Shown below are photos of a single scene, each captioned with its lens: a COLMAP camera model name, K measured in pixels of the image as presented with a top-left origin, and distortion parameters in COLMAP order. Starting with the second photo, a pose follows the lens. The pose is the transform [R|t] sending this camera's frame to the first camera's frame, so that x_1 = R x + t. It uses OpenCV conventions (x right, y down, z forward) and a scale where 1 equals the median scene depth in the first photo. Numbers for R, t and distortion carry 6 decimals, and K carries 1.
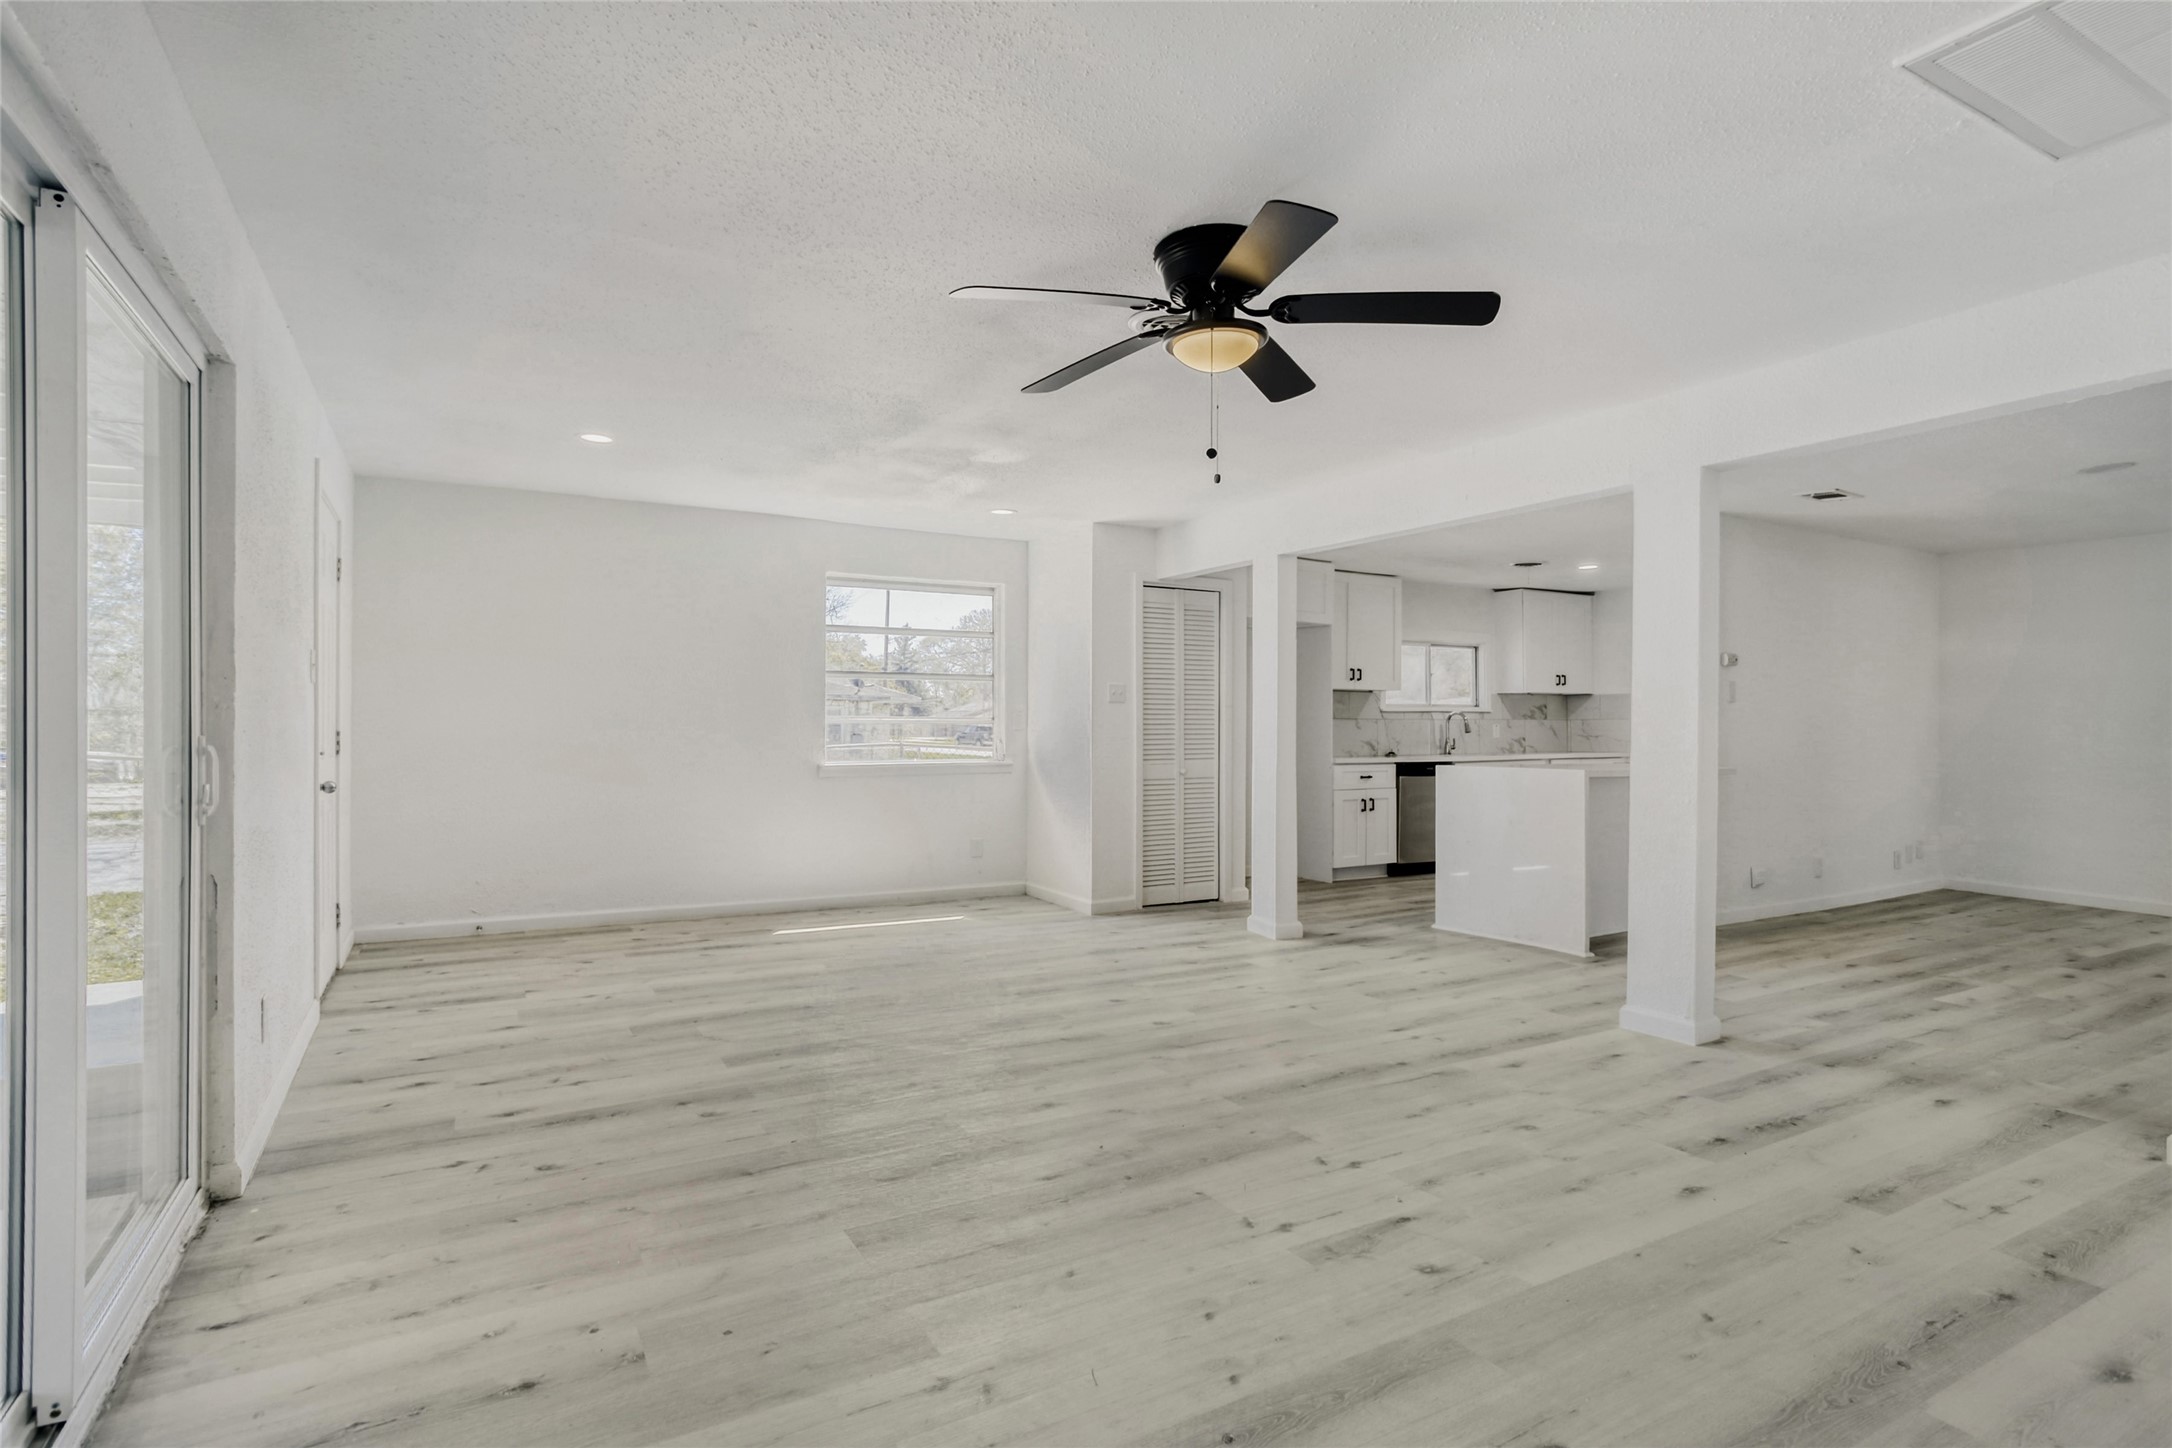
lens RADIAL K [[1044.8, 0, 1050.7], [0, 1044.8, 729.8], [0, 0, 1]] dist [-0.045960, 0.020989]
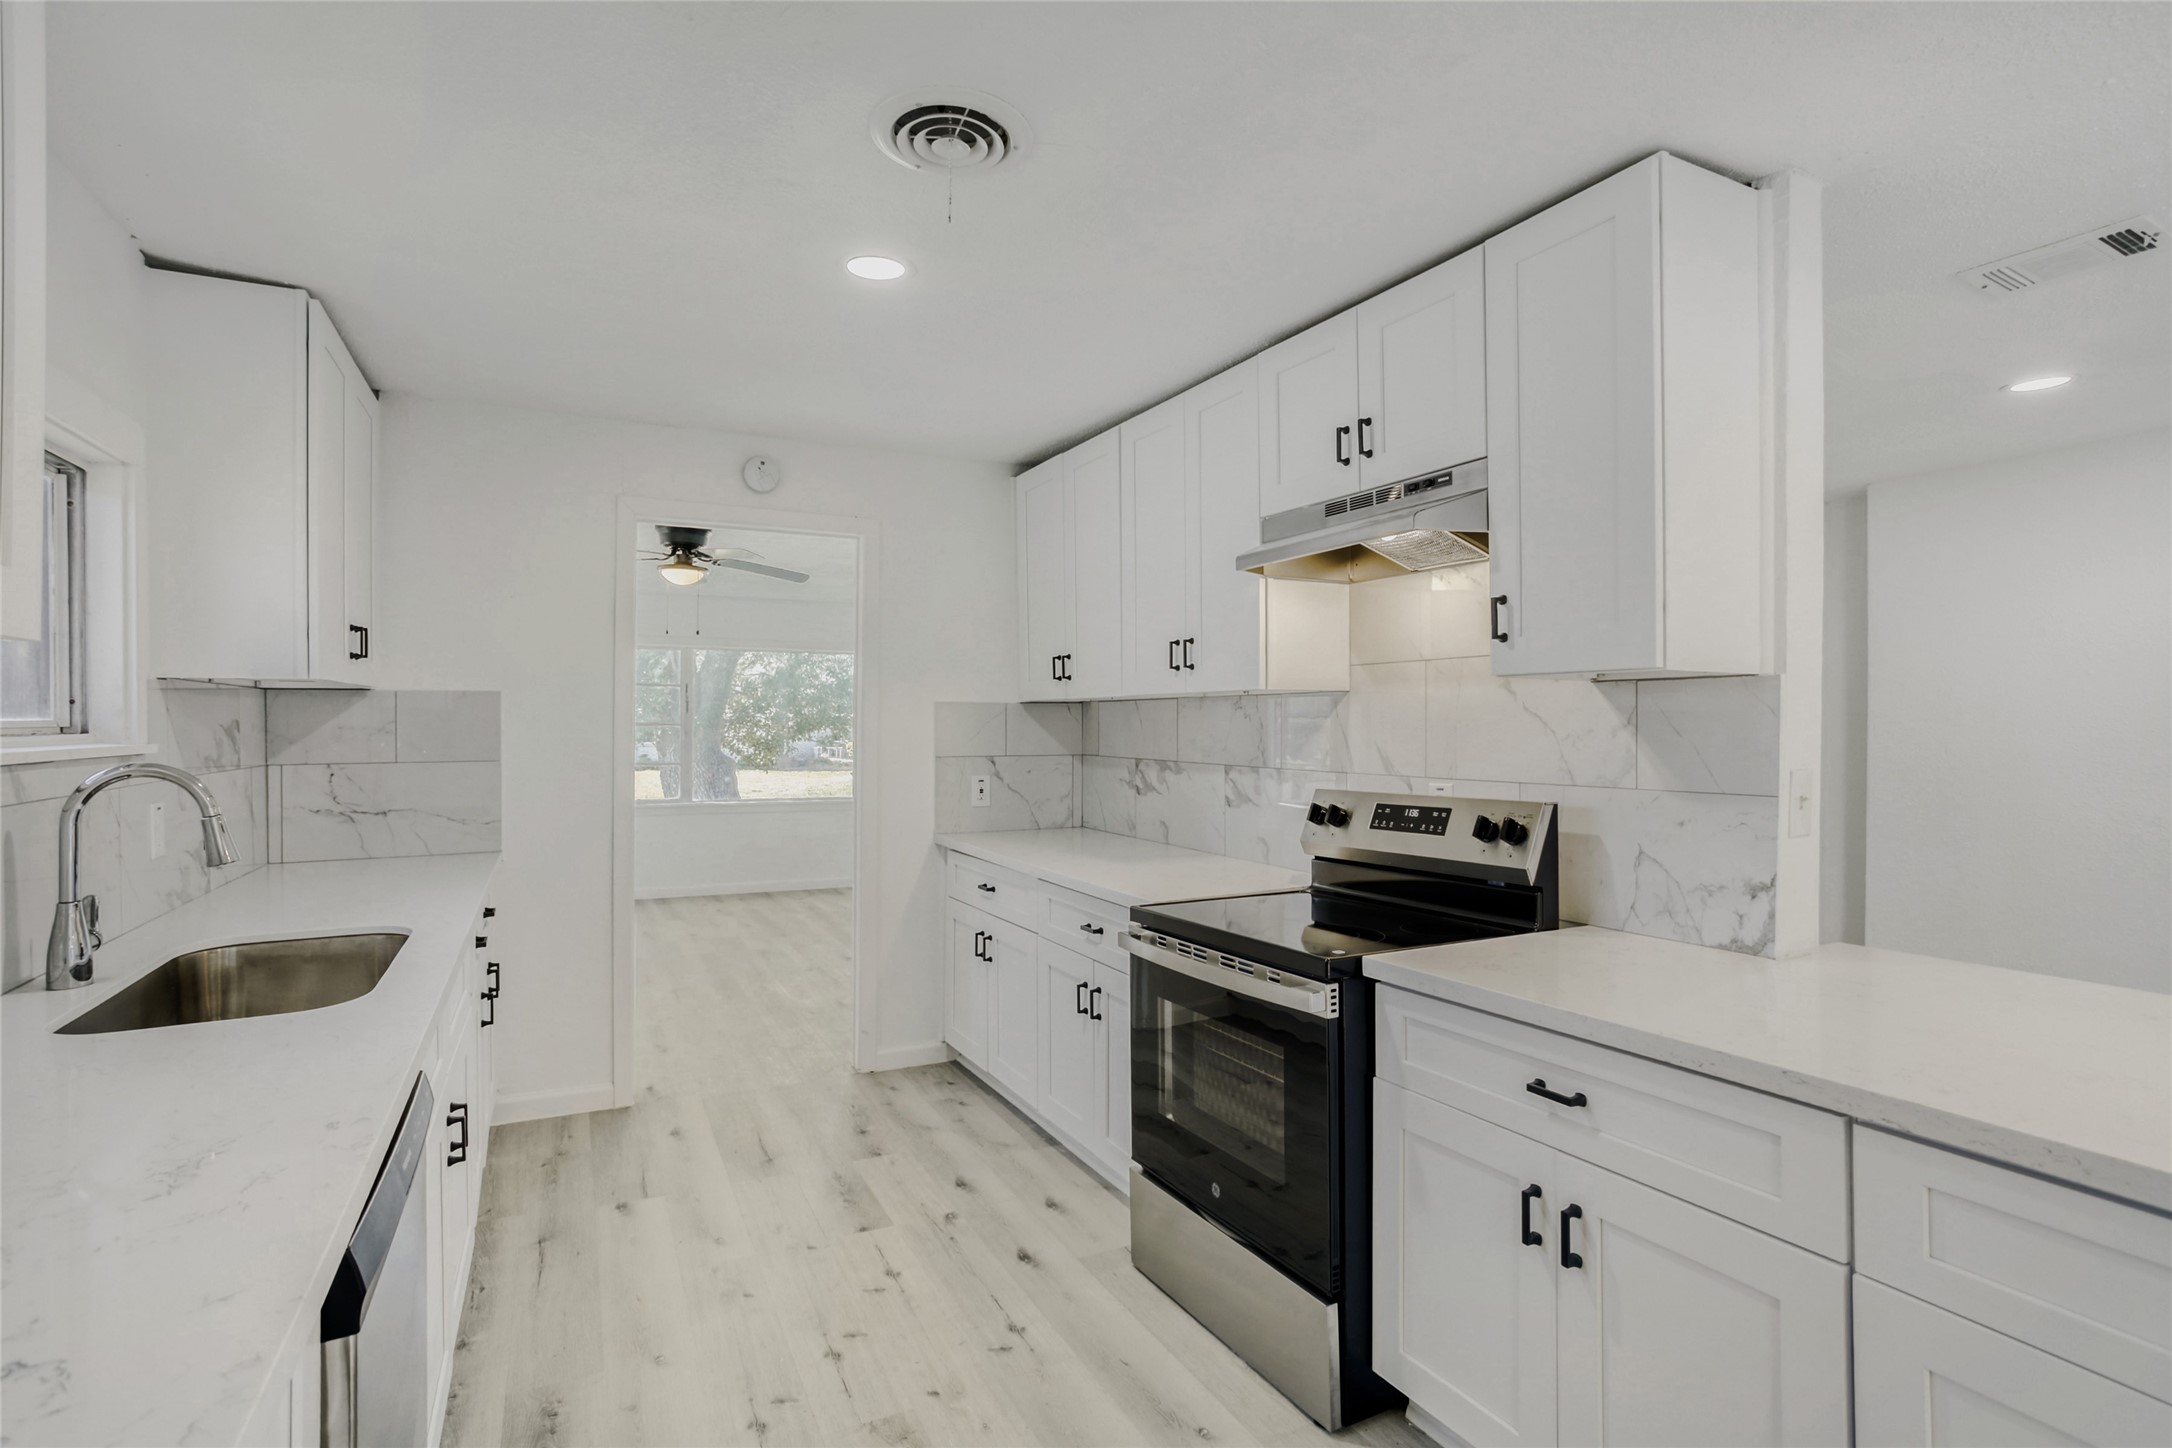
lens RADIAL K [[1077.1, 0, 1096.2], [0, 1077.1, 722.8], [0, 0, 1]] dist [-0.061228, 0.042231]
pose [[-0.001009, 0.001085, 0.999999, 0.333536], [-0.004922, 0.999987, -0.001090, -0.046393], [-0.999987, -0.004923, -0.001004, 1.448504]]
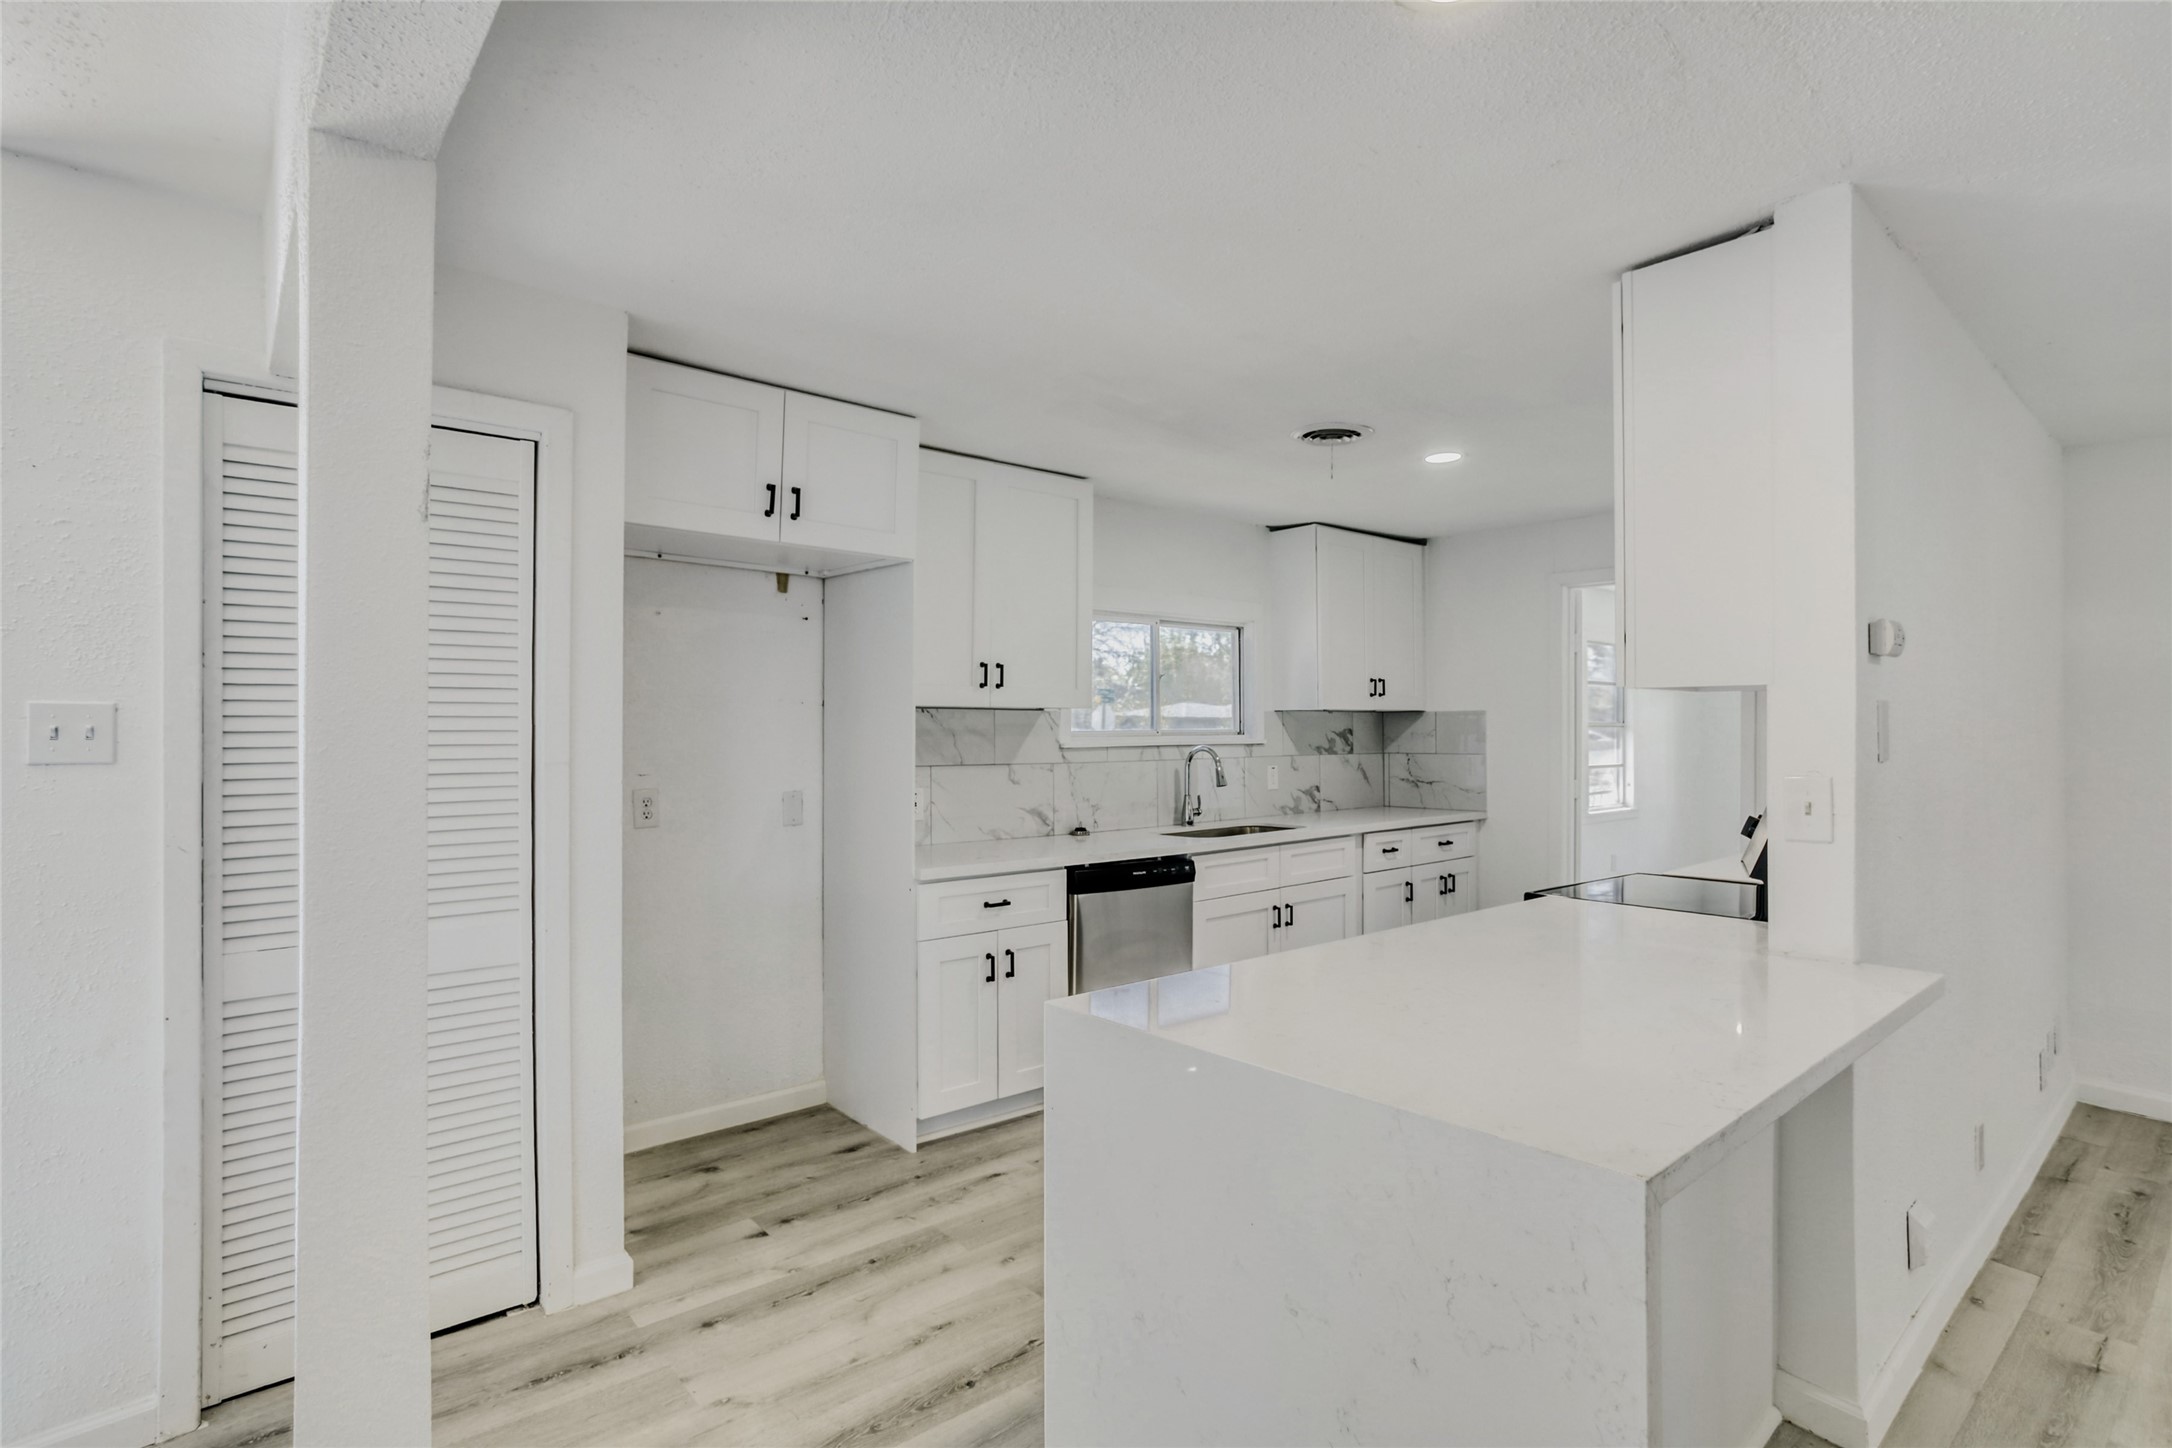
lens RADIAL K [[1077.1, 0, 1096.2], [0, 1077.1, 722.8], [0, 0, 1]] dist [-0.061228, 0.042231]
pose [[0.971370, 0.001334, 0.237569, 0.366618], [-0.000345, 0.999991, -0.004204, -0.048126], [-0.237573, 0.004002, 0.971362, 0.843736]]
